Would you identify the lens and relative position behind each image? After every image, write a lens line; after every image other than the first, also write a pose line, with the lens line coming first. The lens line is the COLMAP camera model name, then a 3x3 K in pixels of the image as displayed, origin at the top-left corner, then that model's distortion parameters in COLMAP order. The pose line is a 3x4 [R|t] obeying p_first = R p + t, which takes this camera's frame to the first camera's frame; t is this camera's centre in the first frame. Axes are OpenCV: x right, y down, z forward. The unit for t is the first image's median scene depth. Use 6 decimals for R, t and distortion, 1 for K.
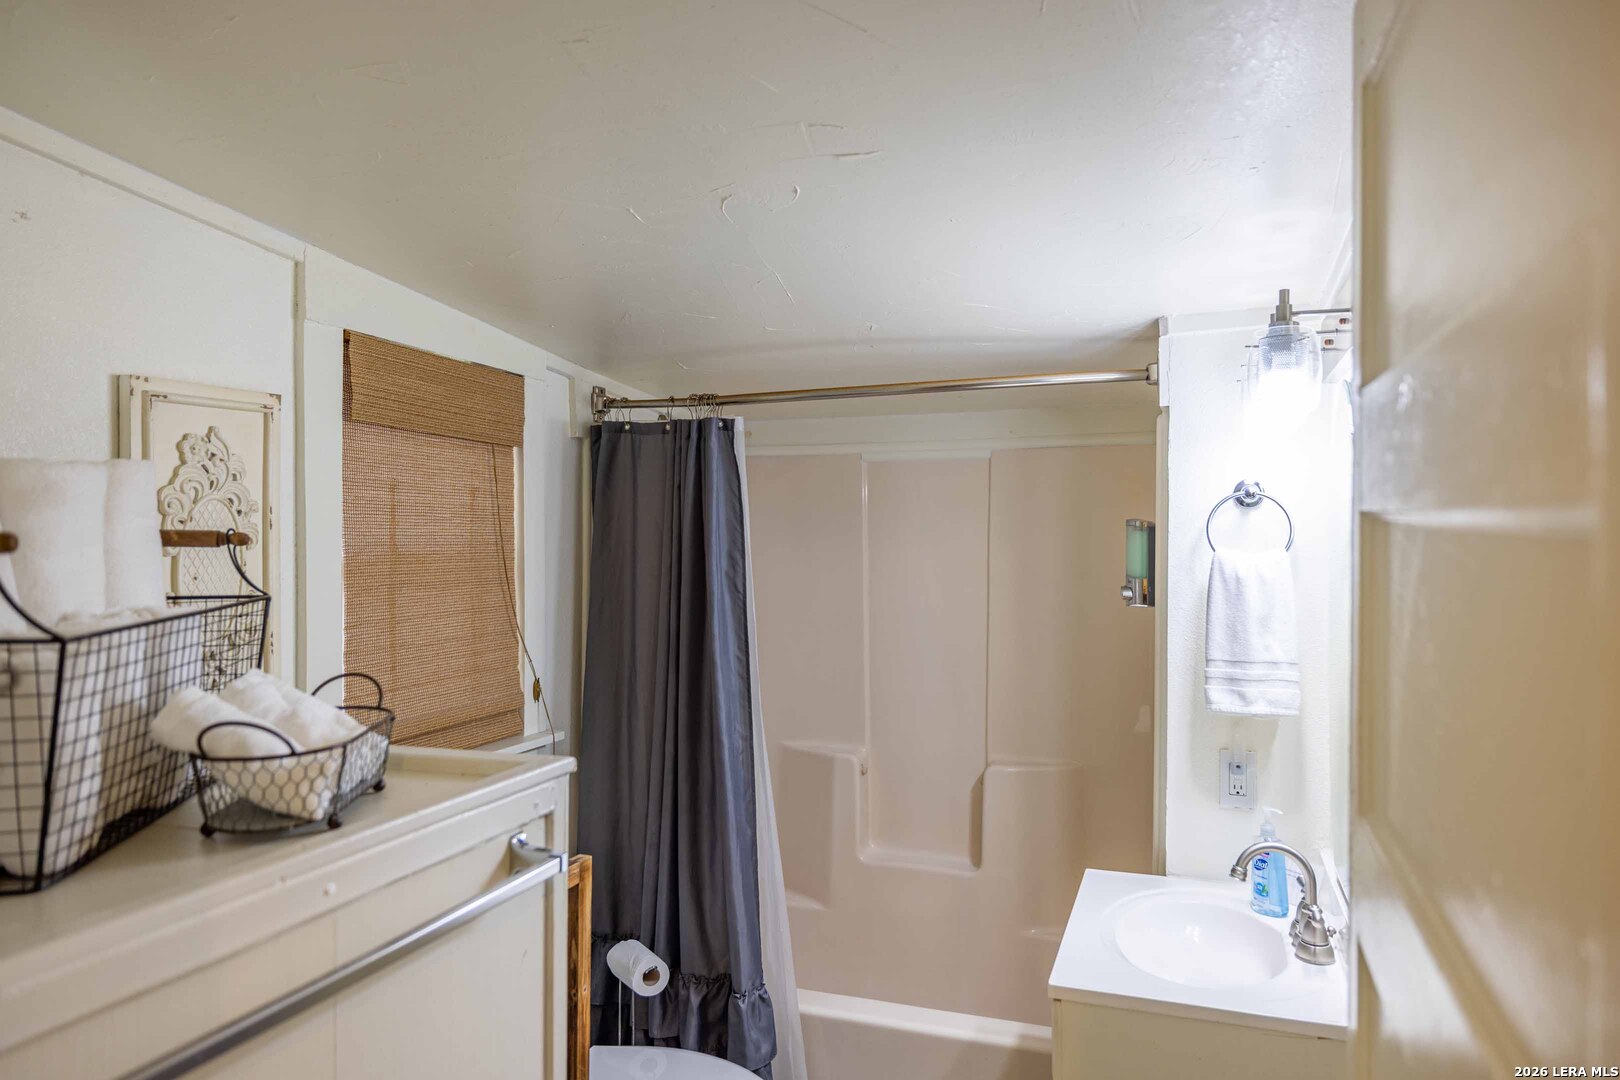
lens RADIAL K [[1077.4, 0, 810.0], [0, 1077.4, 540.0], [0, 0, 1]] dist [-0.003268, -0.000352]
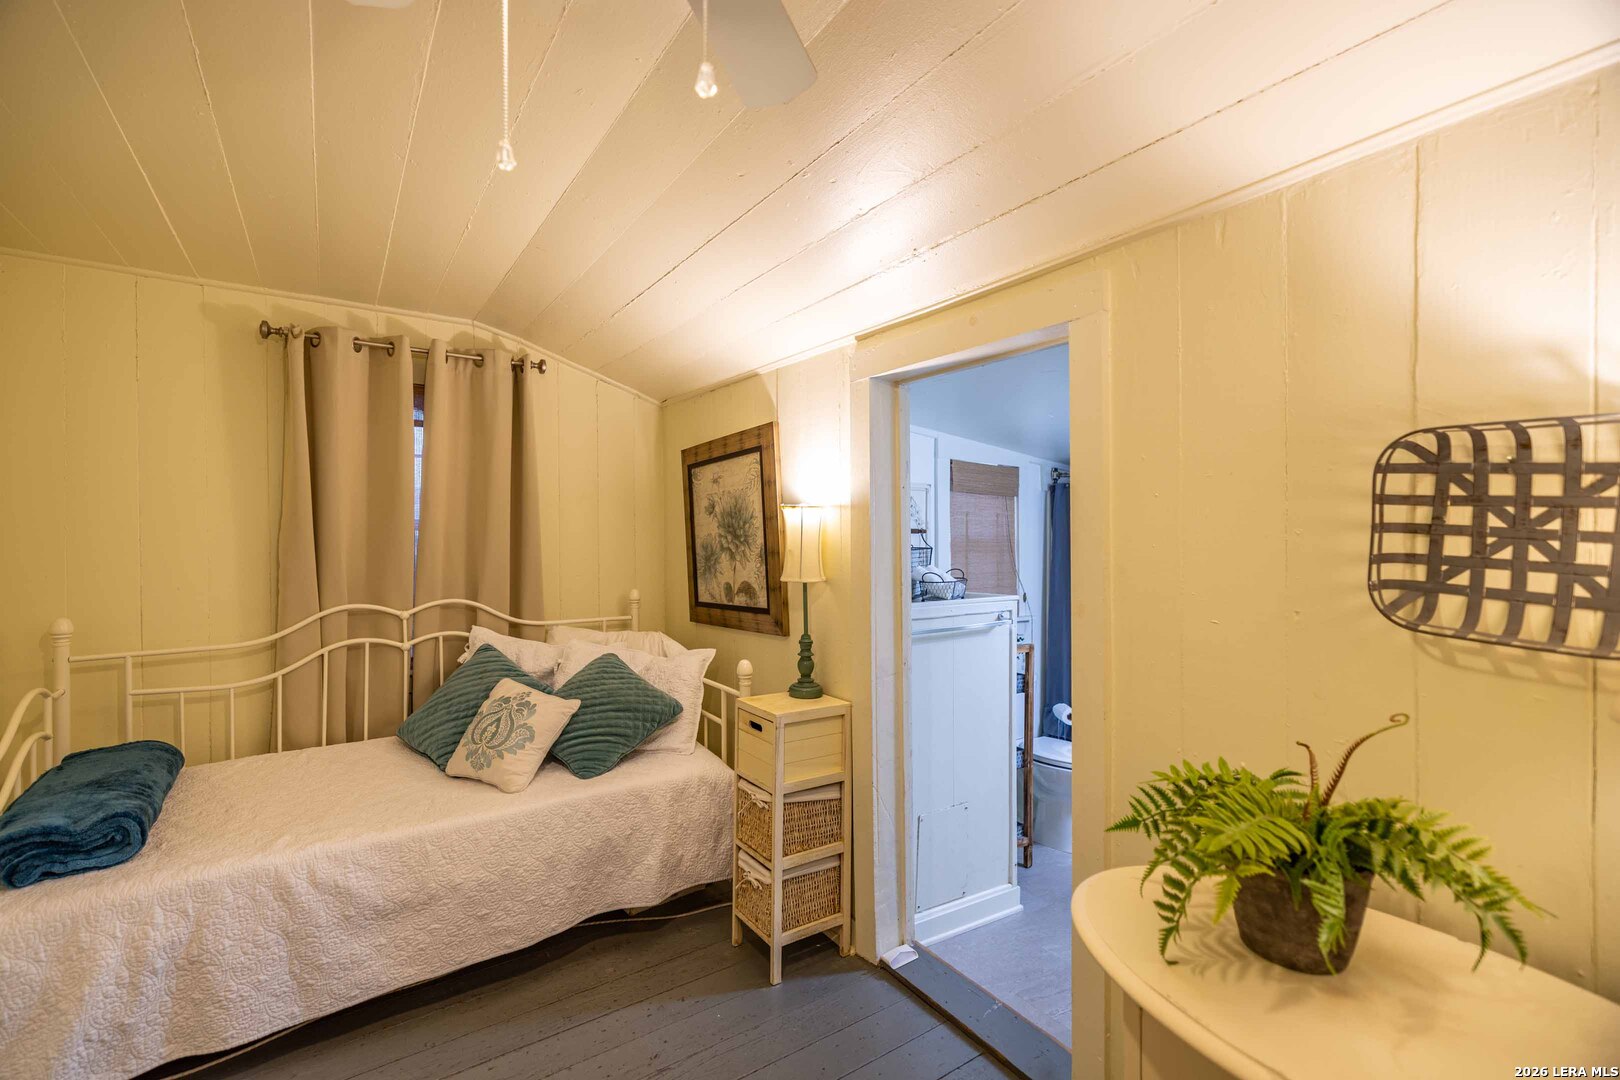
lens RADIAL K [[676.0, 0, 801.6], [0, 676.0, 528.6], [0, 0, 1]] dist [-0.000009, -0.000124]
pose [[0.819278, -0.007766, -0.573344, 0.231549], [-0.005478, 0.999757, -0.021369, 0.023461], [0.573371, 0.020648, 0.819036, -0.592879]]
